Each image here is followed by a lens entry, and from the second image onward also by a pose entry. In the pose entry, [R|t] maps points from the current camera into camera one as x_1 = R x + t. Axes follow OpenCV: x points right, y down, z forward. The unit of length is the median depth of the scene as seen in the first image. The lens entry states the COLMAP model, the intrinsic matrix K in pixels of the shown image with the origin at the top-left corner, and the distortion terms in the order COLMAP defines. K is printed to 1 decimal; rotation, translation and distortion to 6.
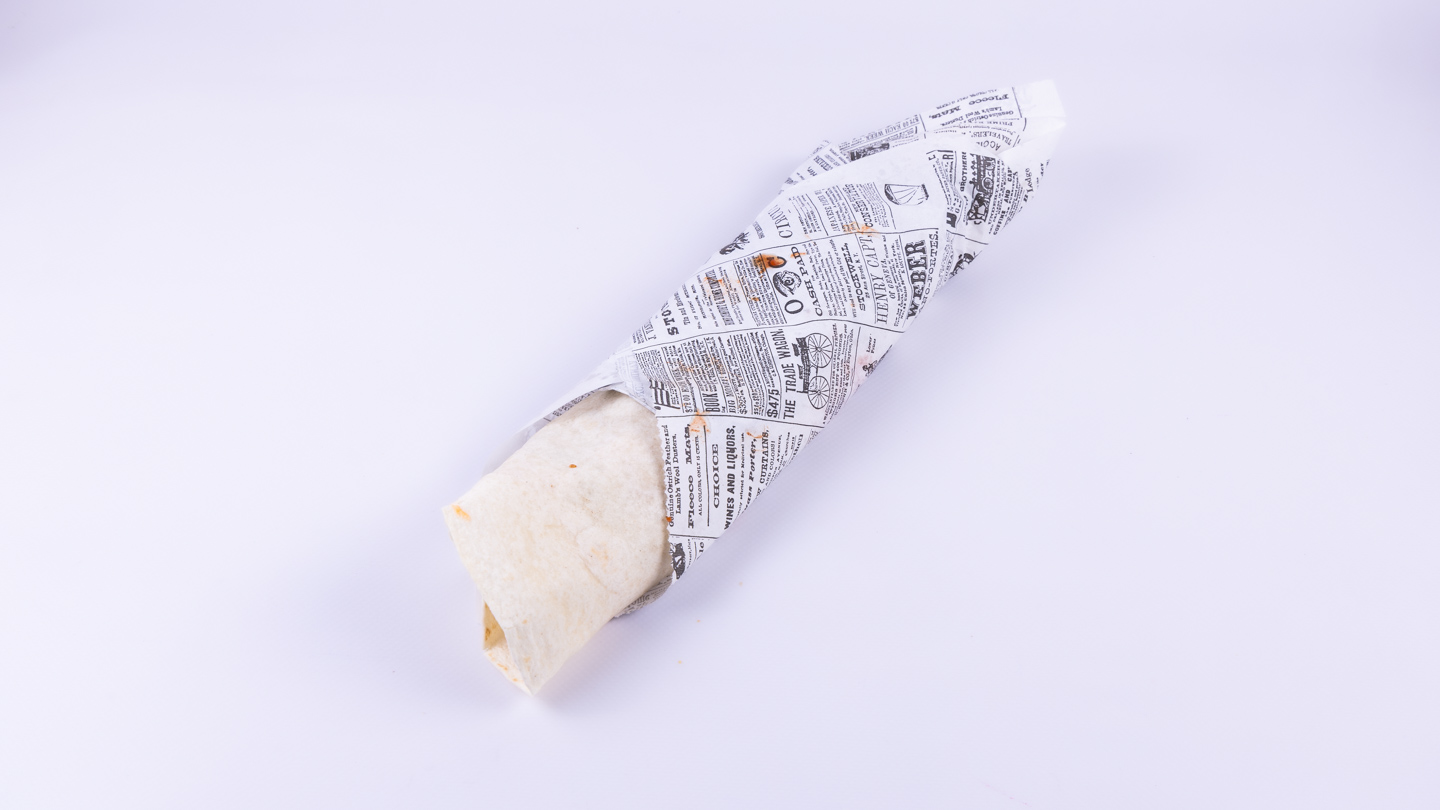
lens RADIAL K [[1812.7, 0, 716.1], [0, 1812.7, 404.9], [0, 0, 1]] dist [0.003129, 0.000000]
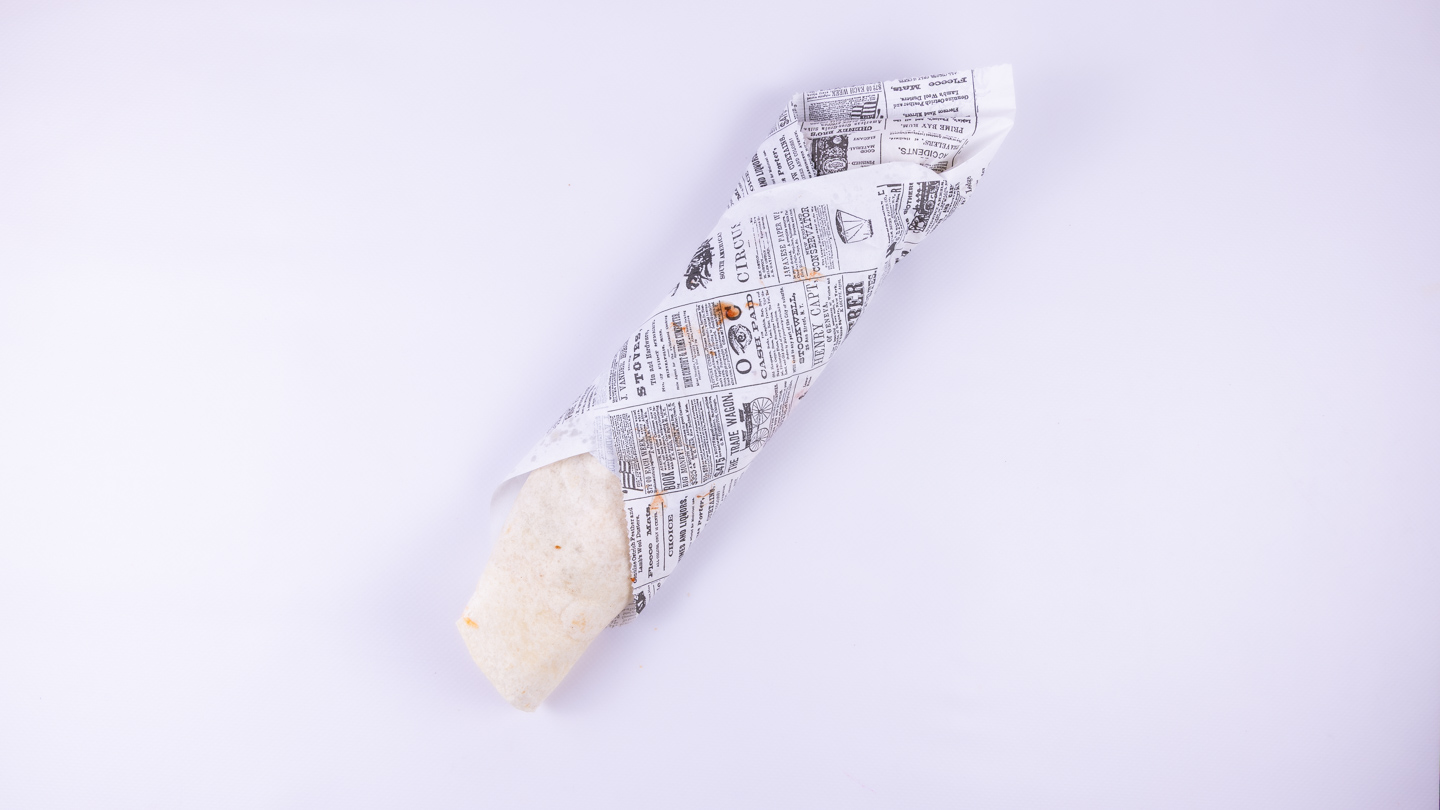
lens RADIAL K [[1260.5, 0, 725.2], [0, 1260.5, 405.5], [0, 0, 1]] dist [0.007717, 0.000322]
pose [[0.998914, 0.046352, -0.004697, 0.036357], [-0.032710, 0.769535, 0.637767, -0.571897], [0.033176, -0.636921, 0.770215, 0.347923]]
